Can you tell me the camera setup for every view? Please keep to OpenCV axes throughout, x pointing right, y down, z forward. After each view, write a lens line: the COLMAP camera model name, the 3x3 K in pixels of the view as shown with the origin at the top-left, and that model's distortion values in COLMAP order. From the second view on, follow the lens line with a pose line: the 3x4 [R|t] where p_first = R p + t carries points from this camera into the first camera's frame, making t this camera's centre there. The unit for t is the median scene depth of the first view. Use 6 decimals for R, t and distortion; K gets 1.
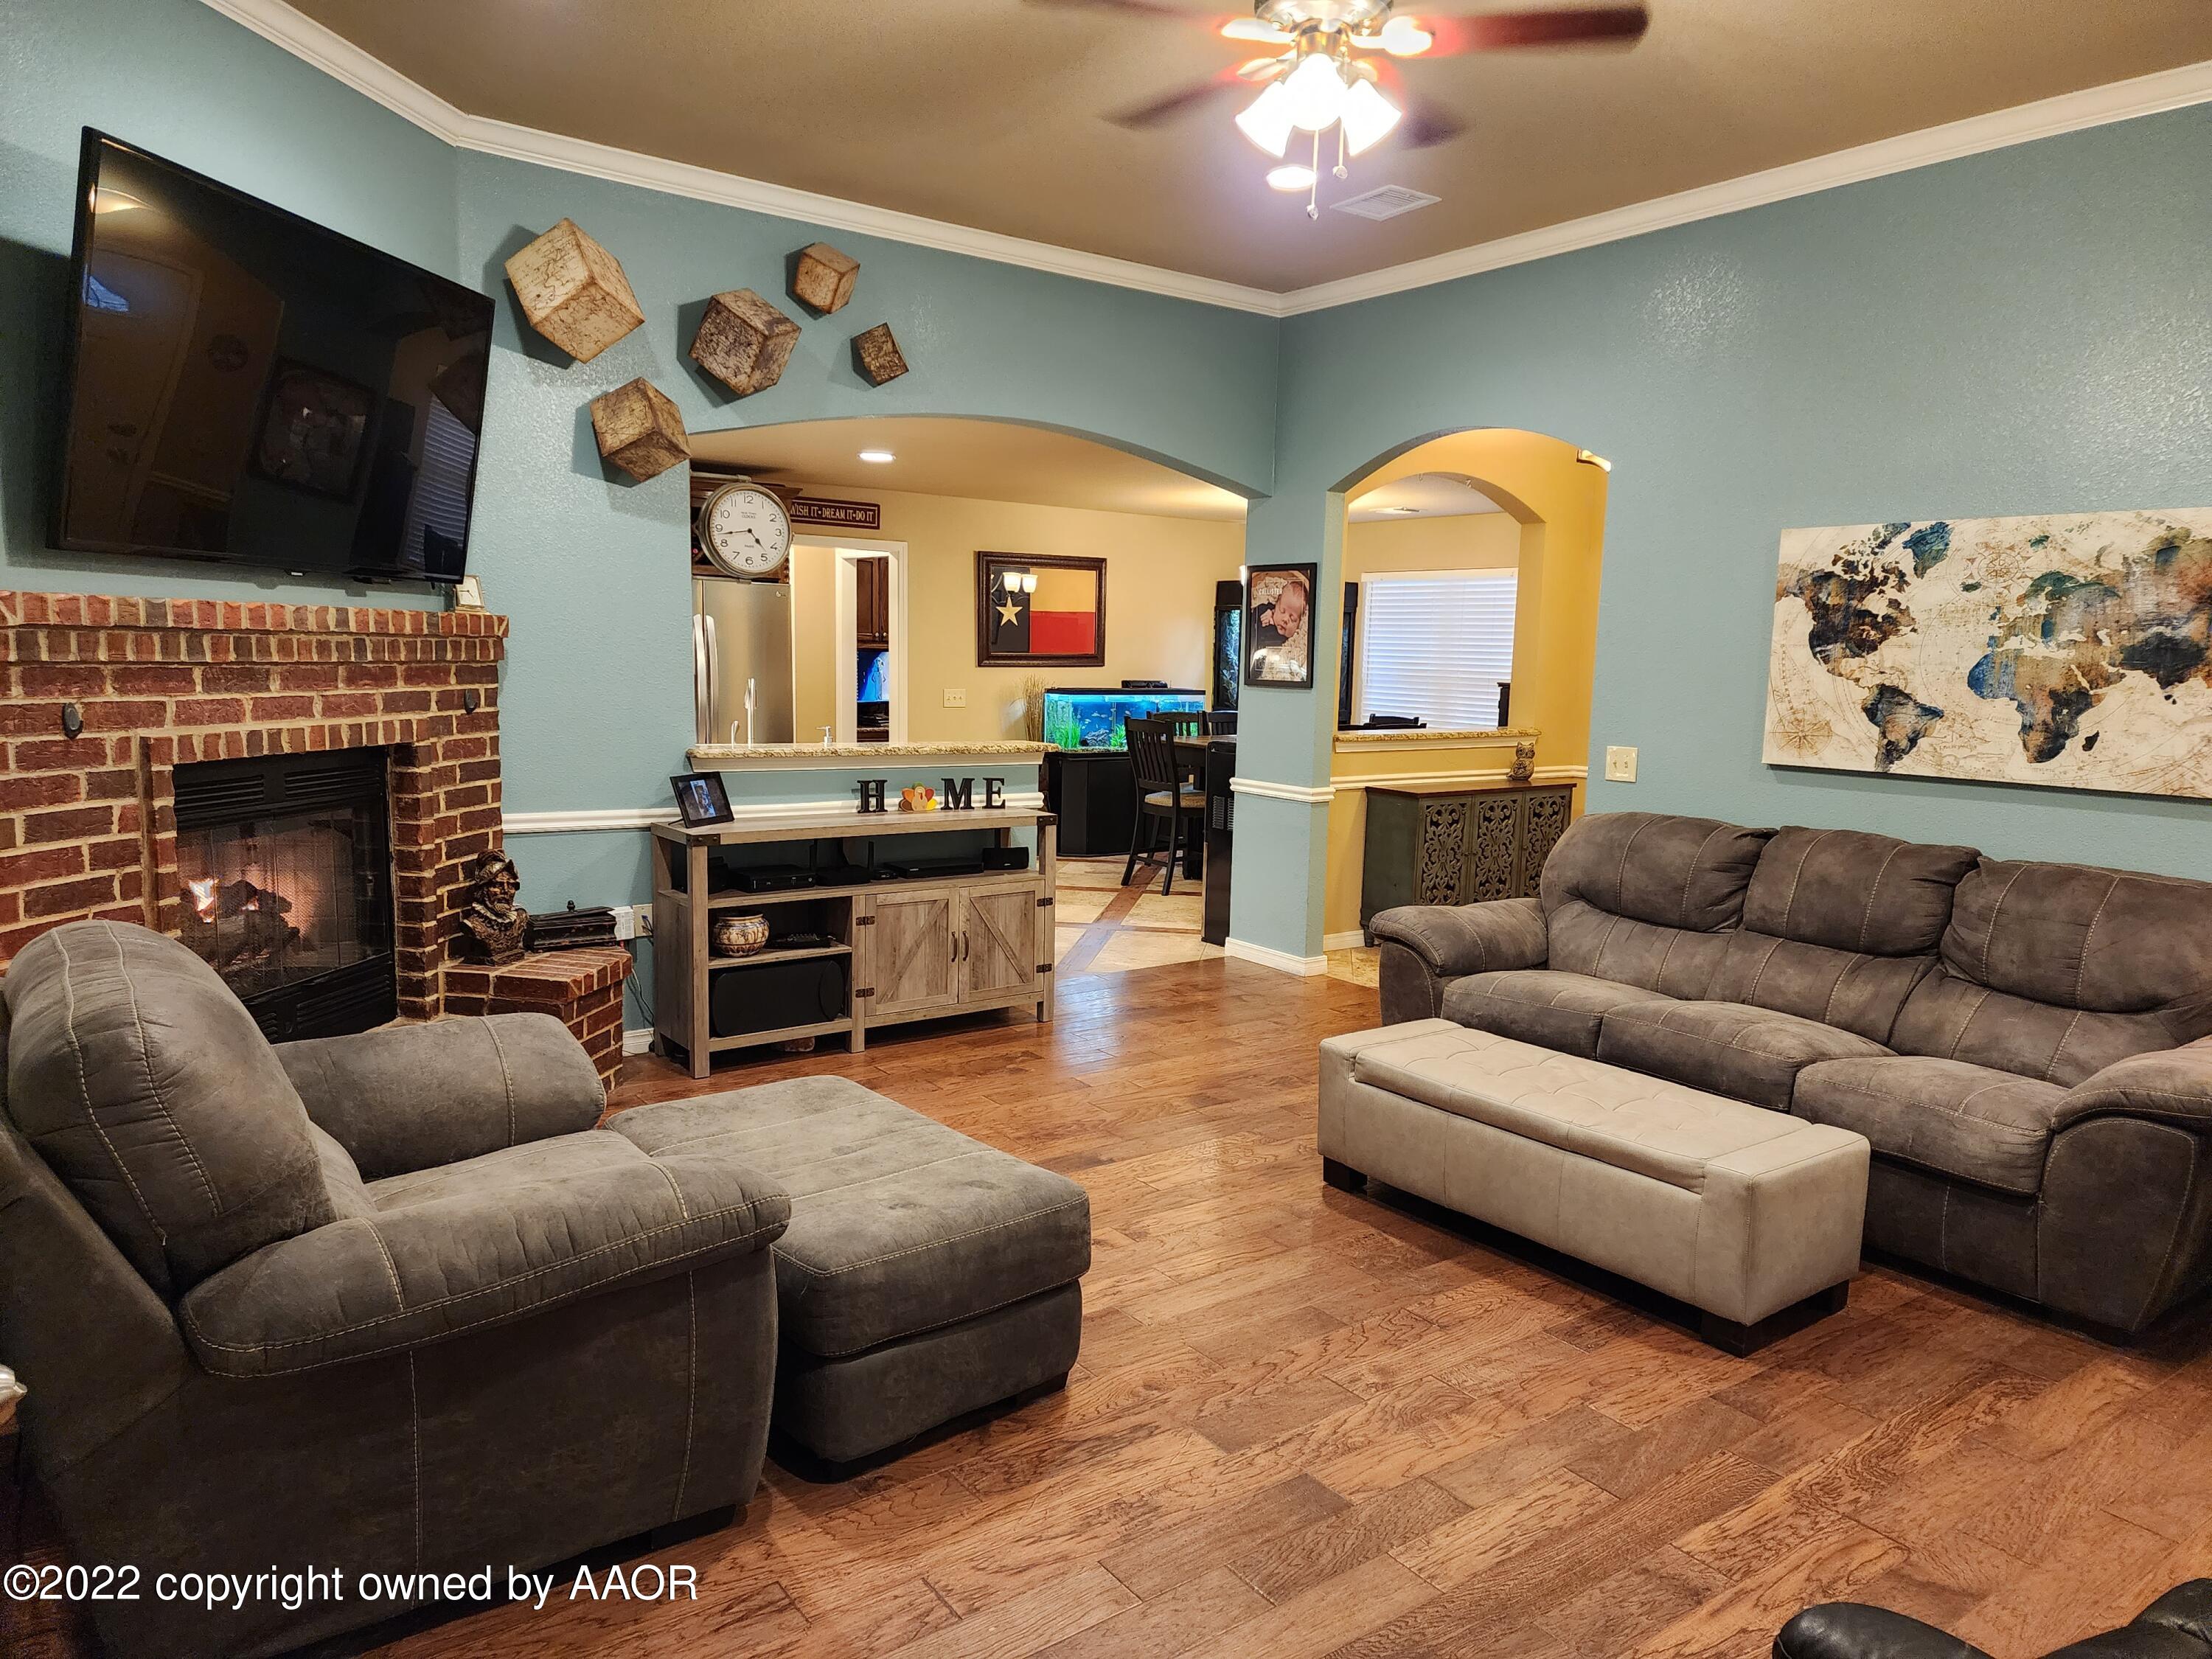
lens RADIAL K [[1473.6, 0, 1123.4], [0, 1473.6, 829.4], [0, 0, 1]] dist [0.085613, -0.077375]
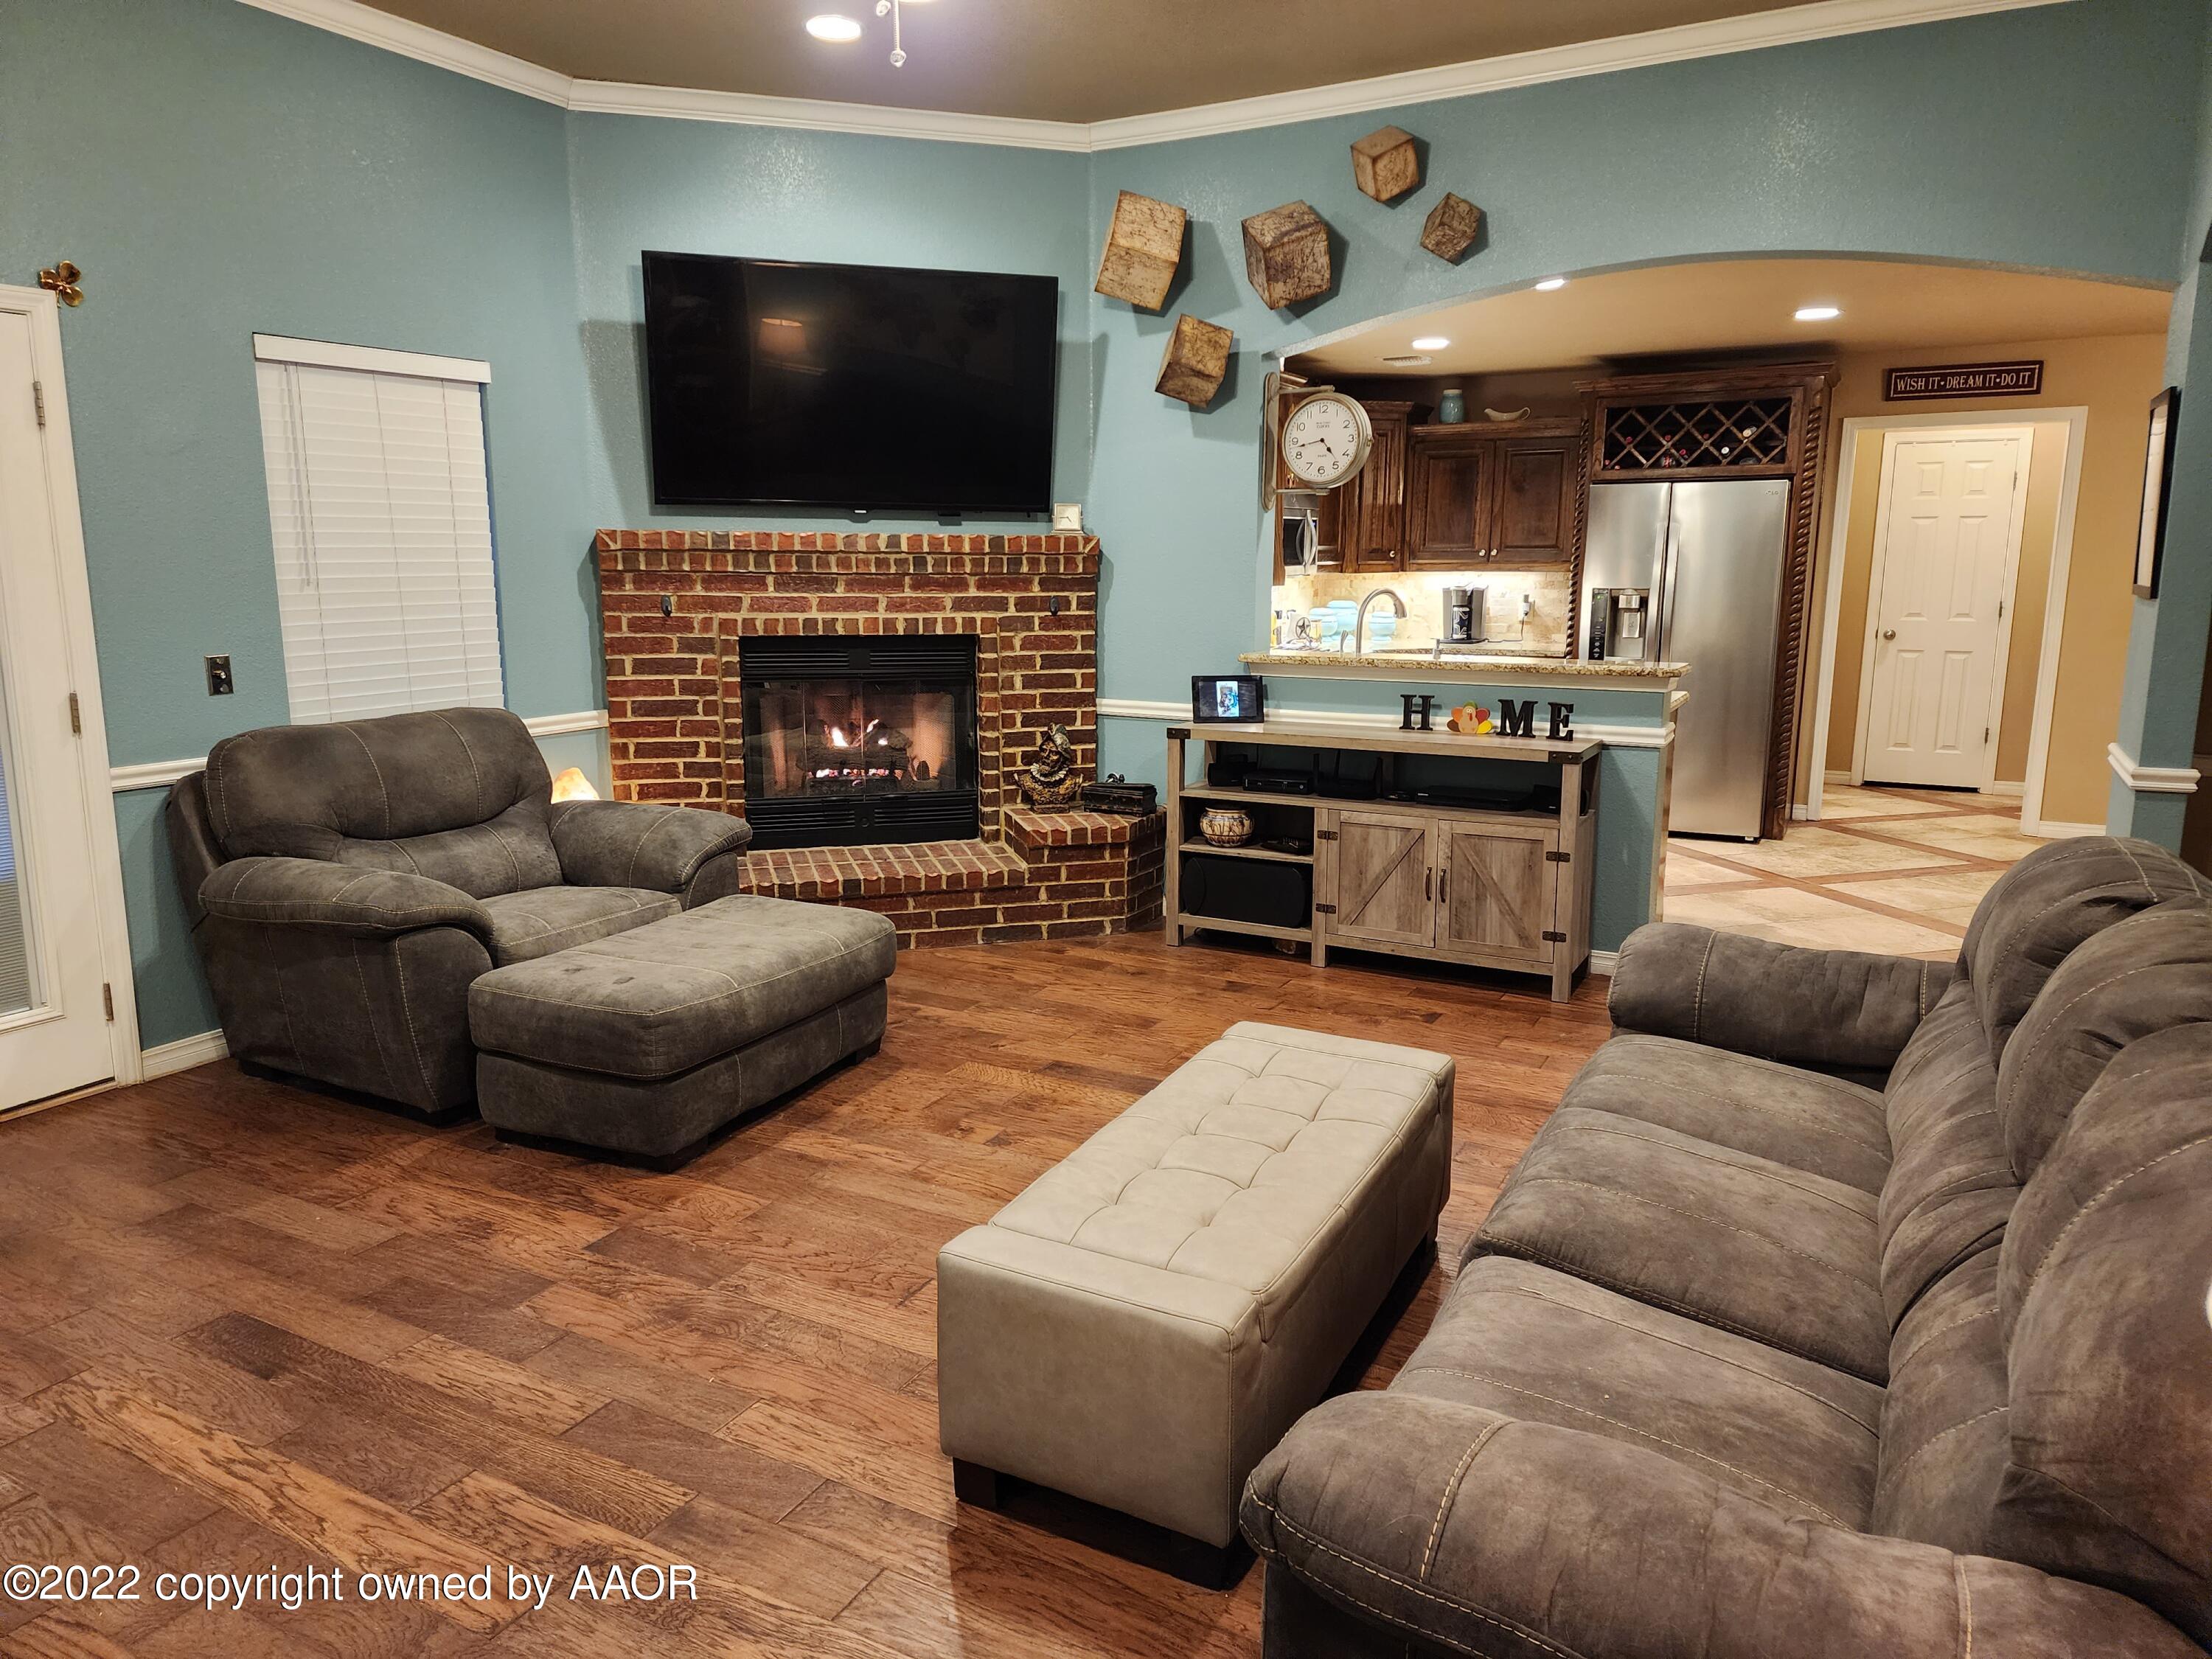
lens RADIAL K [[1473.6, 0, 1095.7], [0, 1473.6, 810.7], [0, 0, 1]] dist [0.085613, -0.077375]
pose [[0.413458, 0.132330, -0.900856, 0.709163], [-0.100784, 0.989954, 0.099162, -0.039186], [0.904928, 0.049792, 0.422641, 0.496929]]
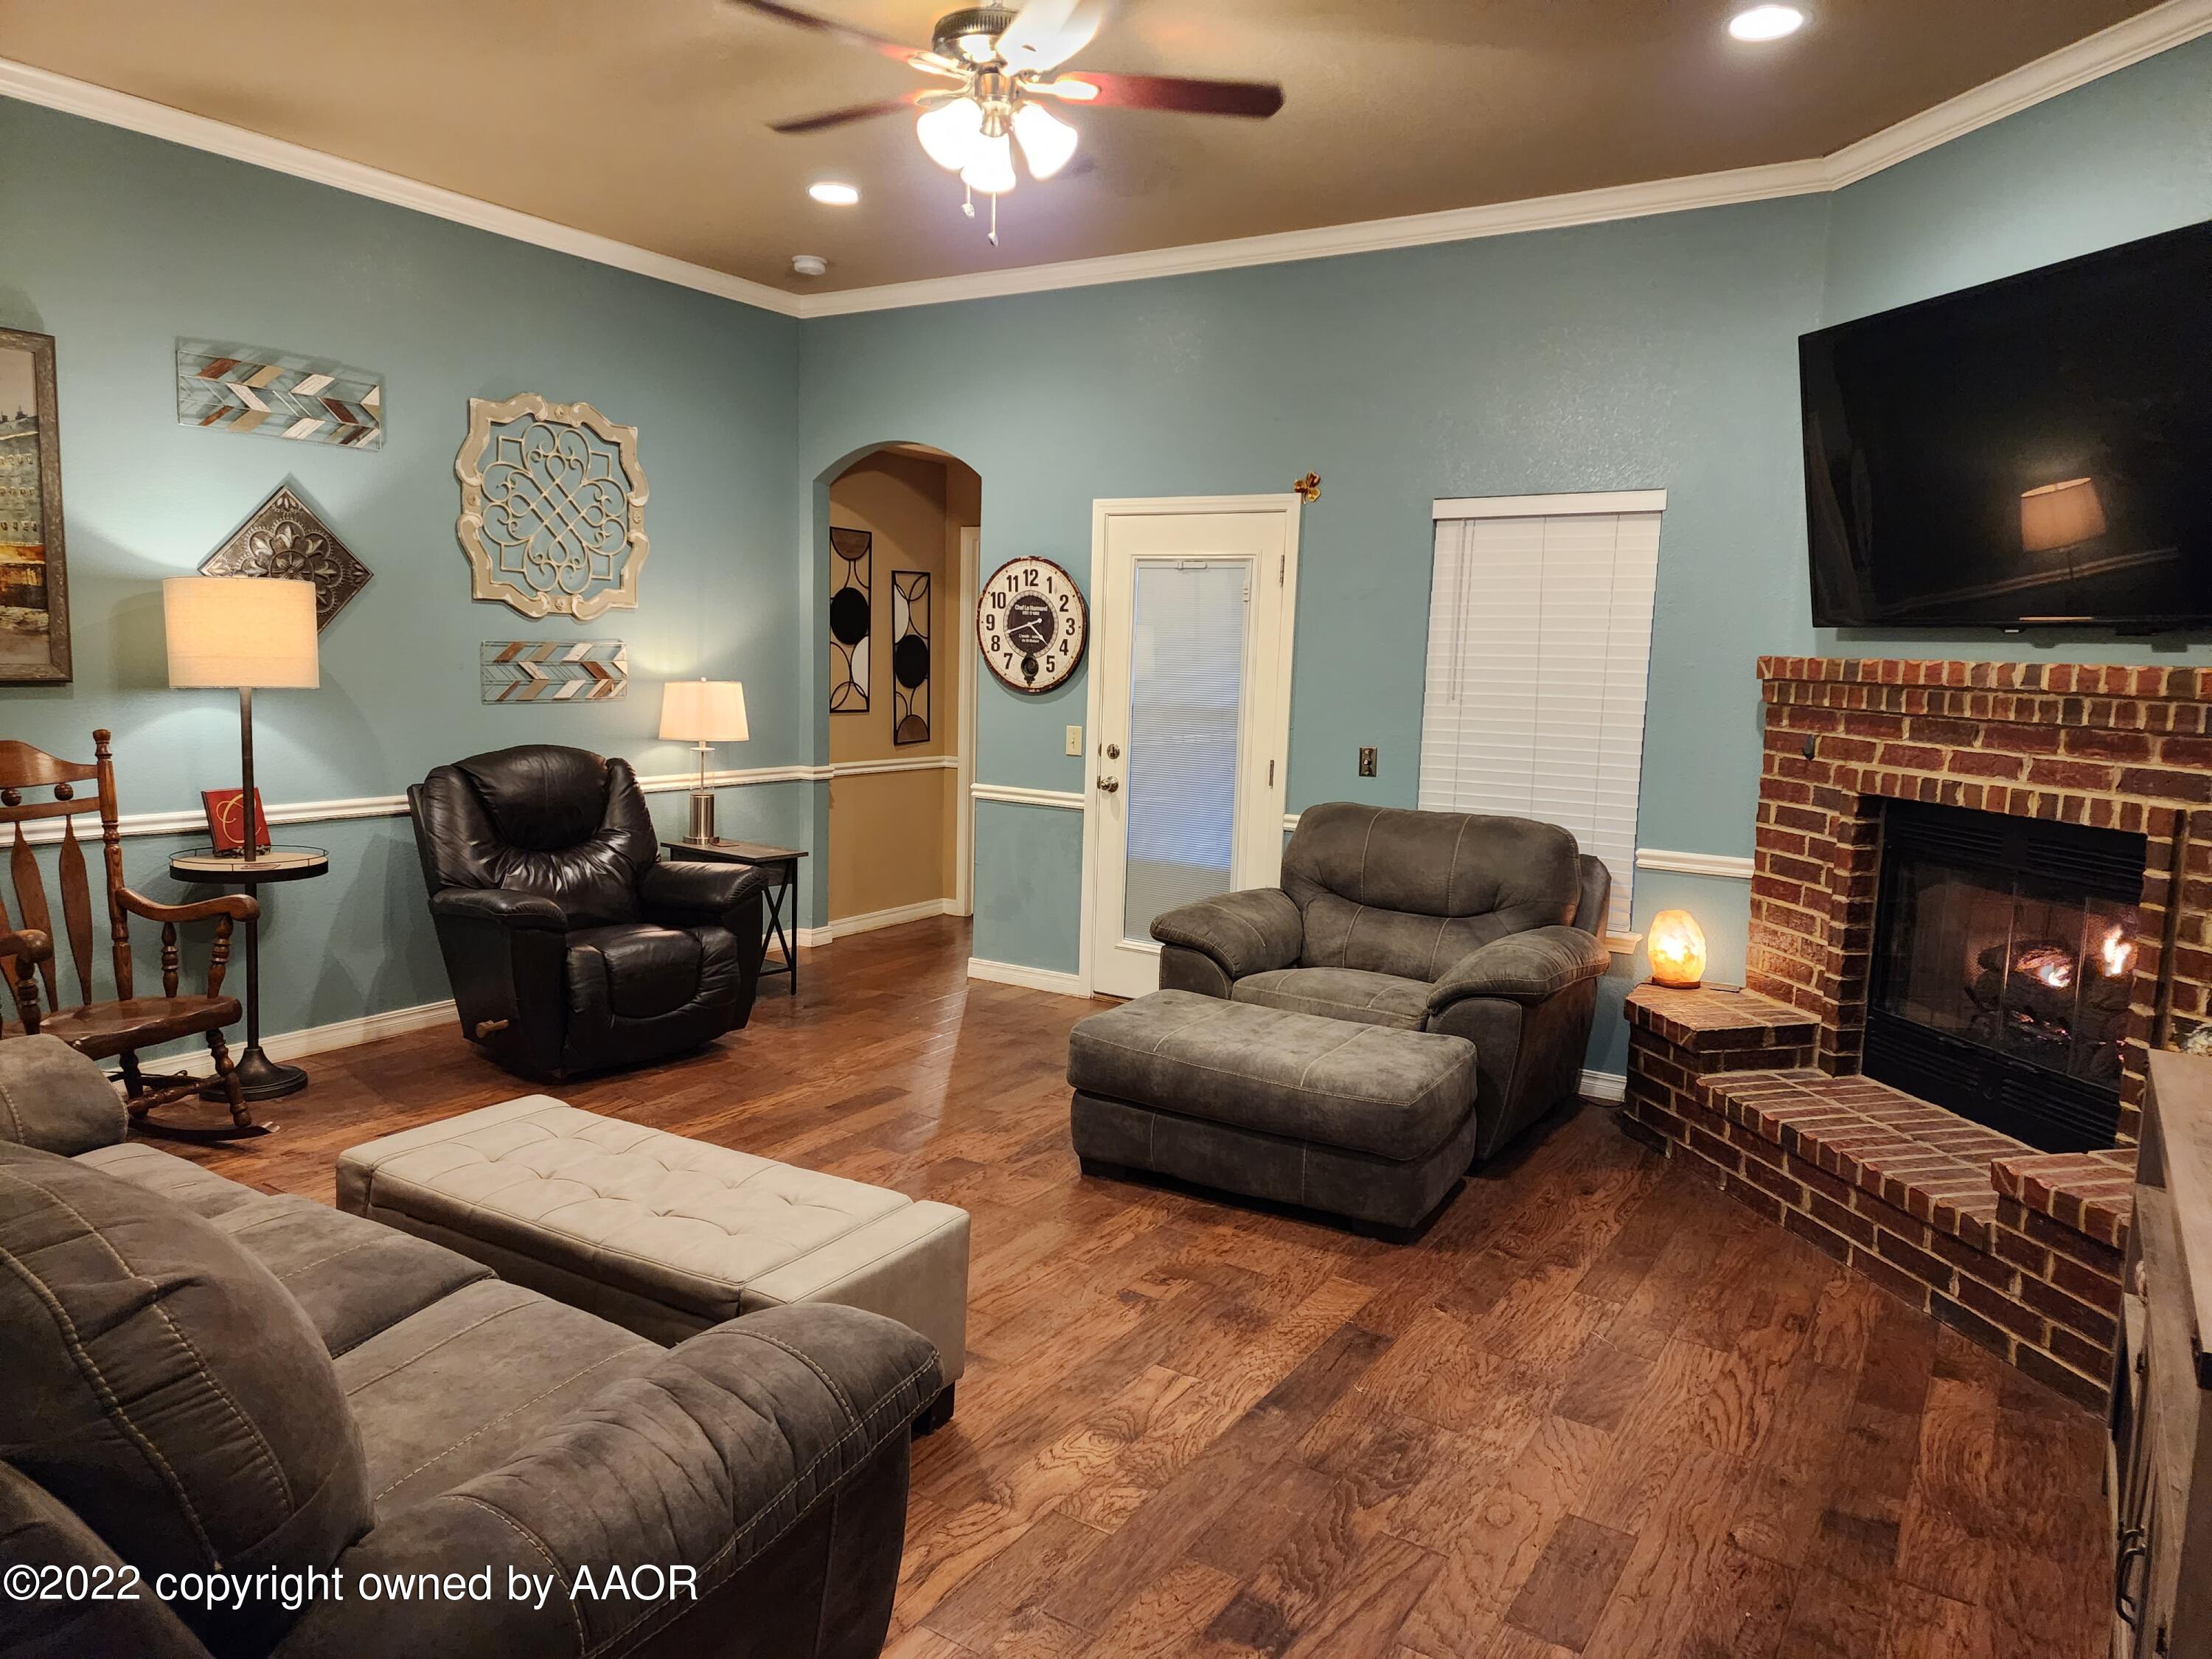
lens RADIAL K [[1473.6, 0, 1113.9], [0, 1473.6, 808.4], [0, 0, 1]] dist [0.085613, -0.077375]
pose [[-0.935729, -0.018398, -0.352239, 0.273846], [-0.098887, 0.972273, 0.211914, -0.167623], [0.338573, 0.233126, -0.911603, 1.392461]]
